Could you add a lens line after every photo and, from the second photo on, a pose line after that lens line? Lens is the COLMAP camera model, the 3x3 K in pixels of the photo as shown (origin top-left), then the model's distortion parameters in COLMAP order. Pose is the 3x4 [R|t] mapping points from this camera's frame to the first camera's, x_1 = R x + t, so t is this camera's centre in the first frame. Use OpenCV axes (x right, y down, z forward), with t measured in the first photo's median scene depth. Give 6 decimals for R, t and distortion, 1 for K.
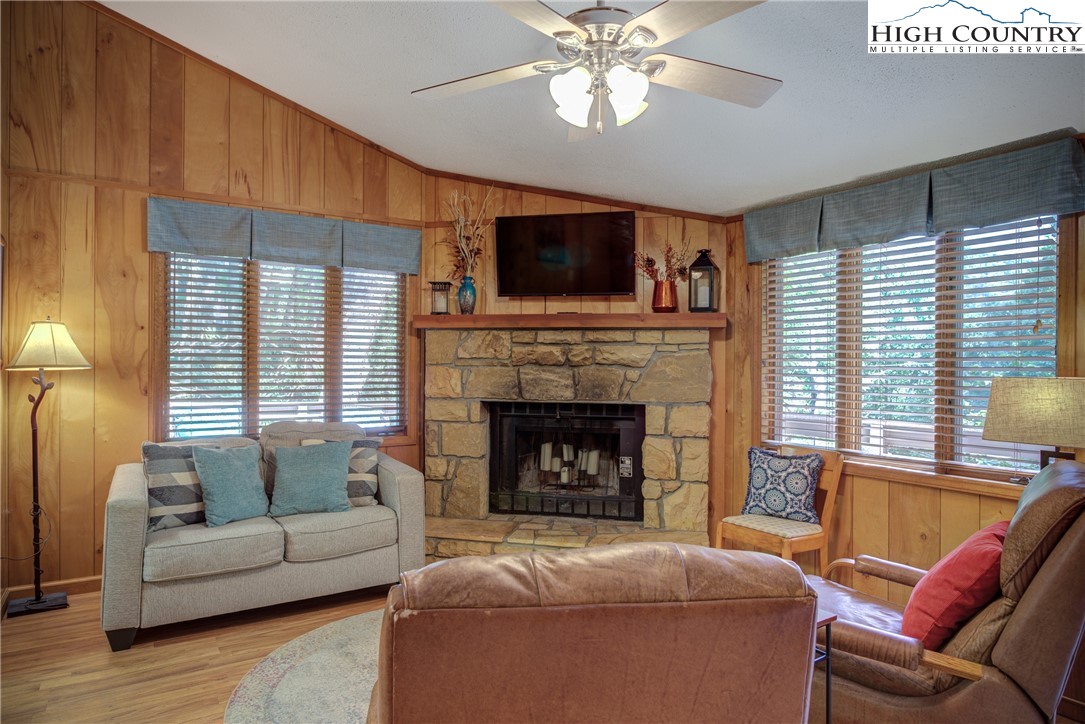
lens RADIAL K [[648.7, 0, 543.1], [0, 648.7, 365.3], [0, 0, 1]] dist [0.001128, -0.000818]
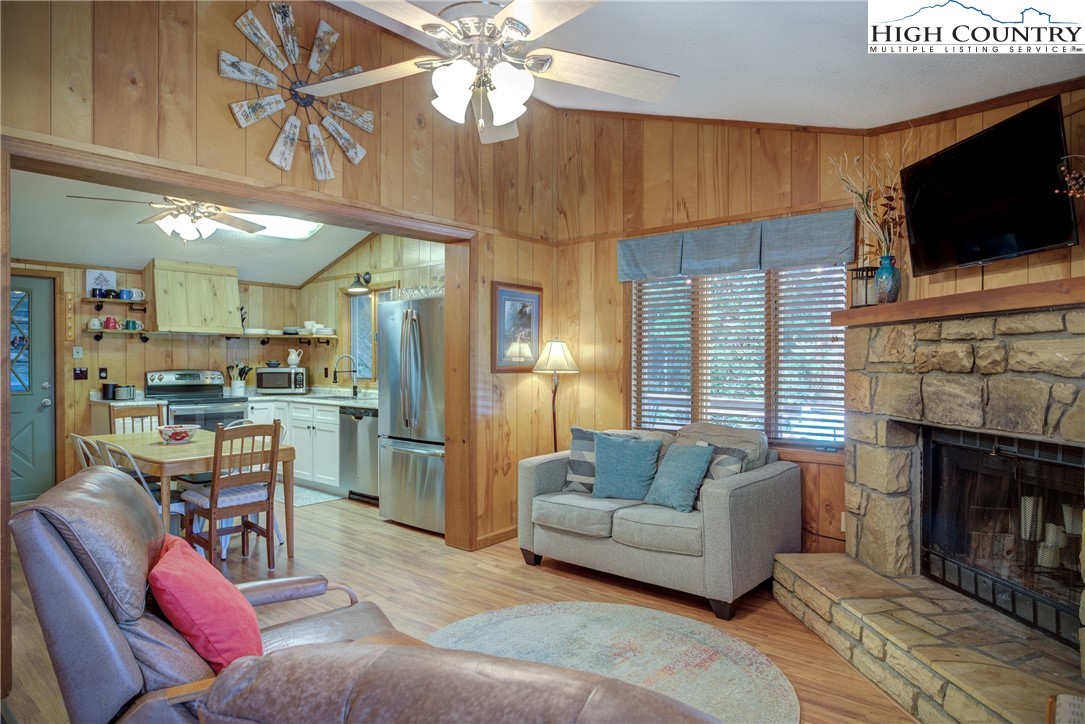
lens RADIAL K [[648.7, 0, 543.1], [0, 648.7, 365.3], [0, 0, 1]] dist [0.001128, -0.000818]
pose [[0.300239, -0.001231, -0.953863, 0.526618], [-0.002765, 0.999994, -0.002161, -0.005072], [0.953860, 0.003286, 0.300234, 0.410289]]
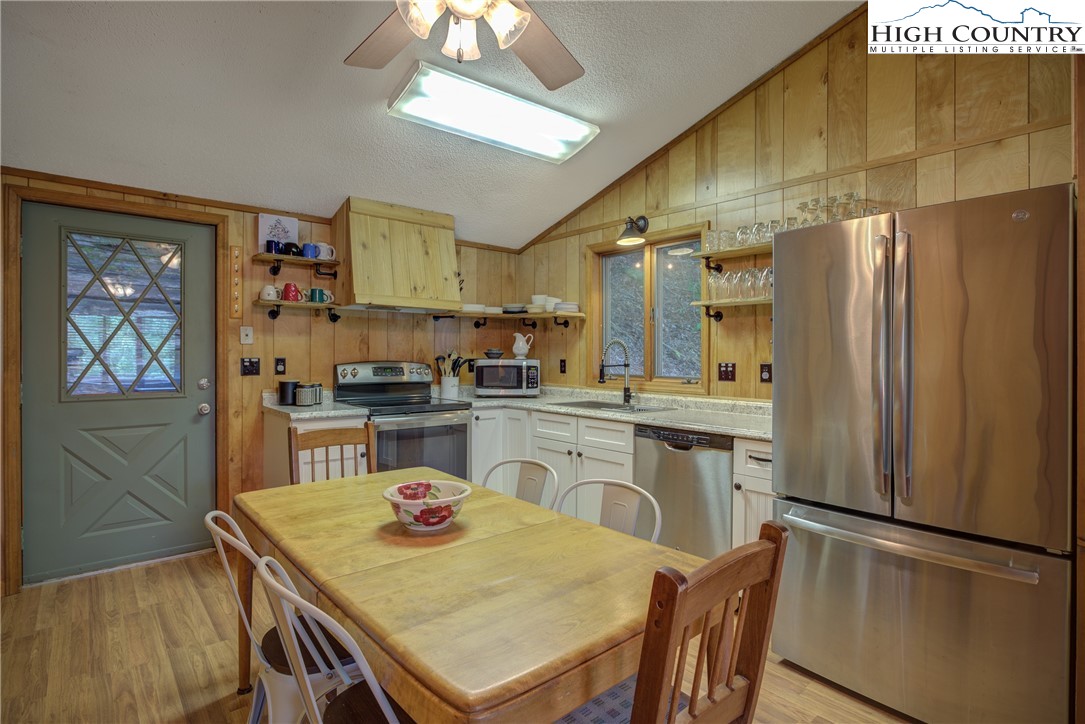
lens RADIAL K [[557.8, 0, 532.3], [0, 557.8, 354.3], [0, 0, 1]] dist [-0.015330, 0.000211]
pose [[0.132002, -0.004956, -0.991237, -0.289135], [-0.007774, 0.999952, -0.006035, -0.003354], [0.991219, 0.008503, 0.131957, 0.168398]]
